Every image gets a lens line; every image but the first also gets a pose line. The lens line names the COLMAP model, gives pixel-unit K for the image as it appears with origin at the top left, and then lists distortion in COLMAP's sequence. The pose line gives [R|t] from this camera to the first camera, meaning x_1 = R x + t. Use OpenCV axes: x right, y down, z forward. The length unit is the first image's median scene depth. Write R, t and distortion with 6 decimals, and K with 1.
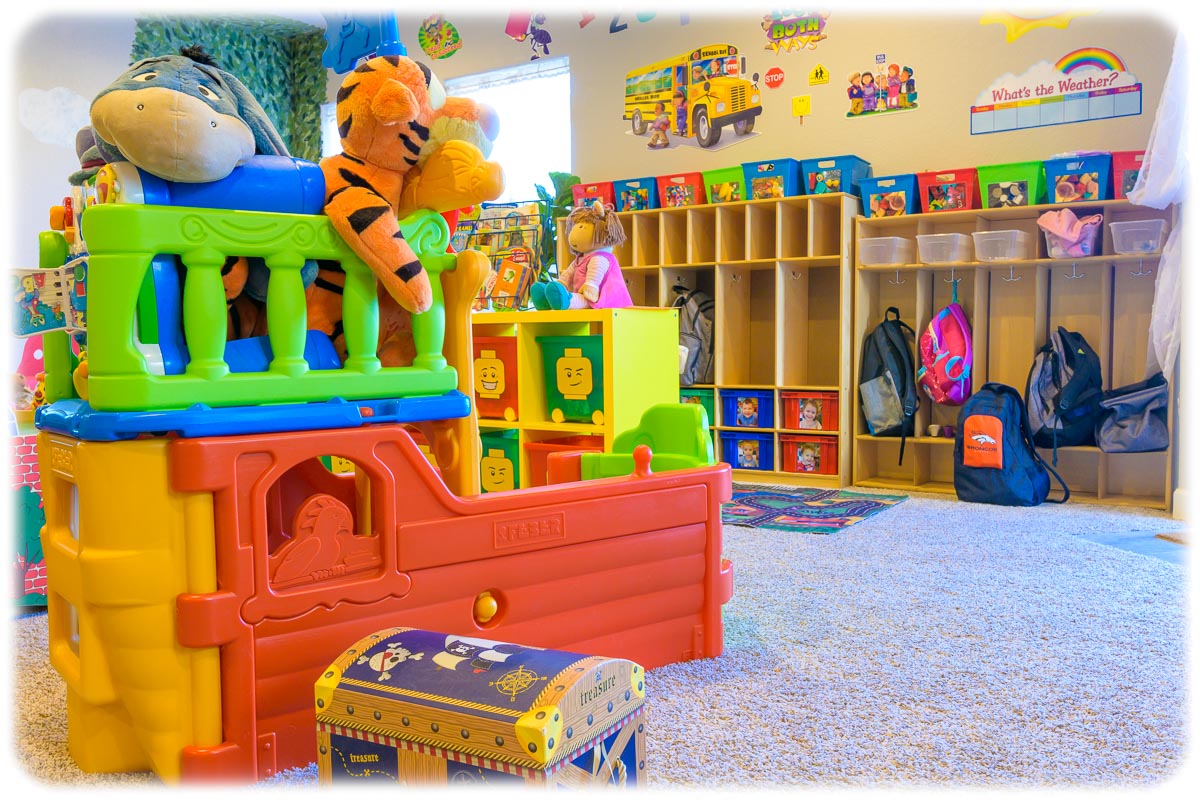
lens RADIAL K [[1044.7, 0, 601.2], [0, 1044.7, 403.2], [0, 0, 1]] dist [-0.005882, 0.002053]
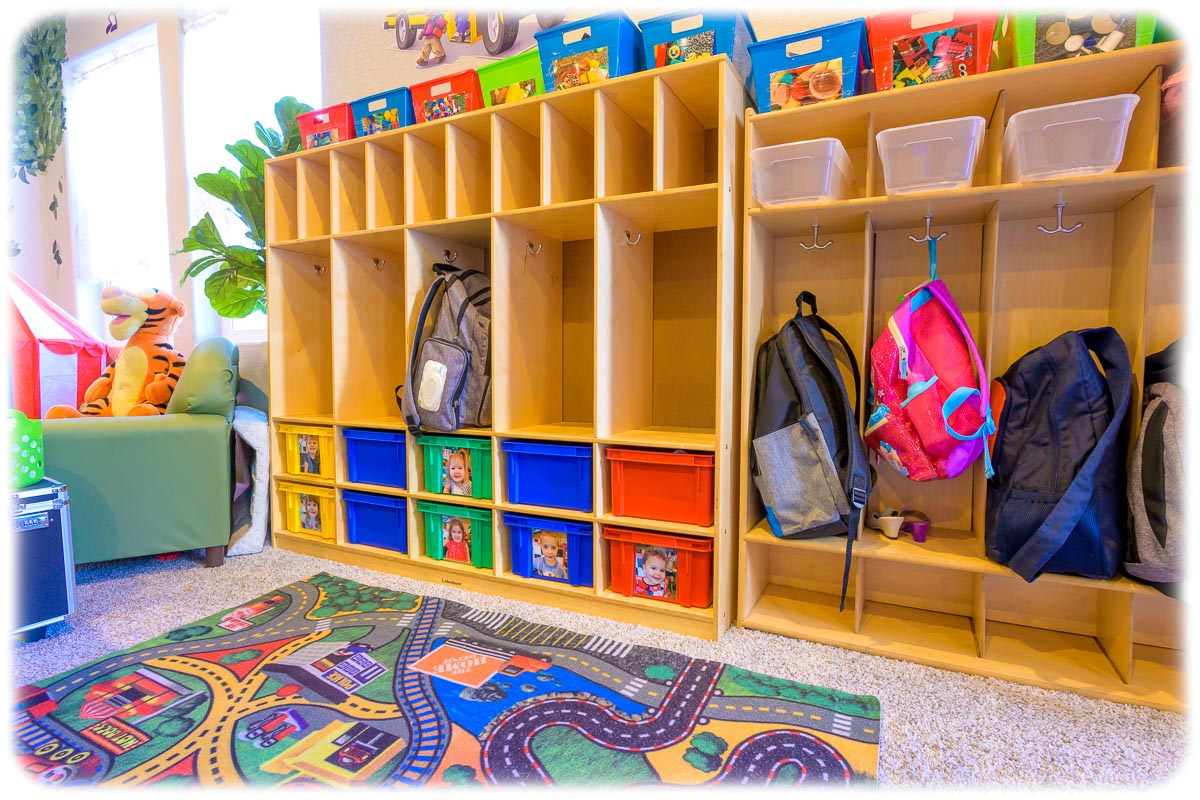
lens RADIAL K [[604.0, 0, 599.0], [0, 604.0, 394.6], [0, 0, 1]] dist [-0.010041, 0.000200]
pose [[0.993707, -0.004705, 0.111912, 0.133790], [0.003995, 0.999970, 0.006567, -0.040365], [-0.111940, -0.006078, 0.993696, 0.688194]]
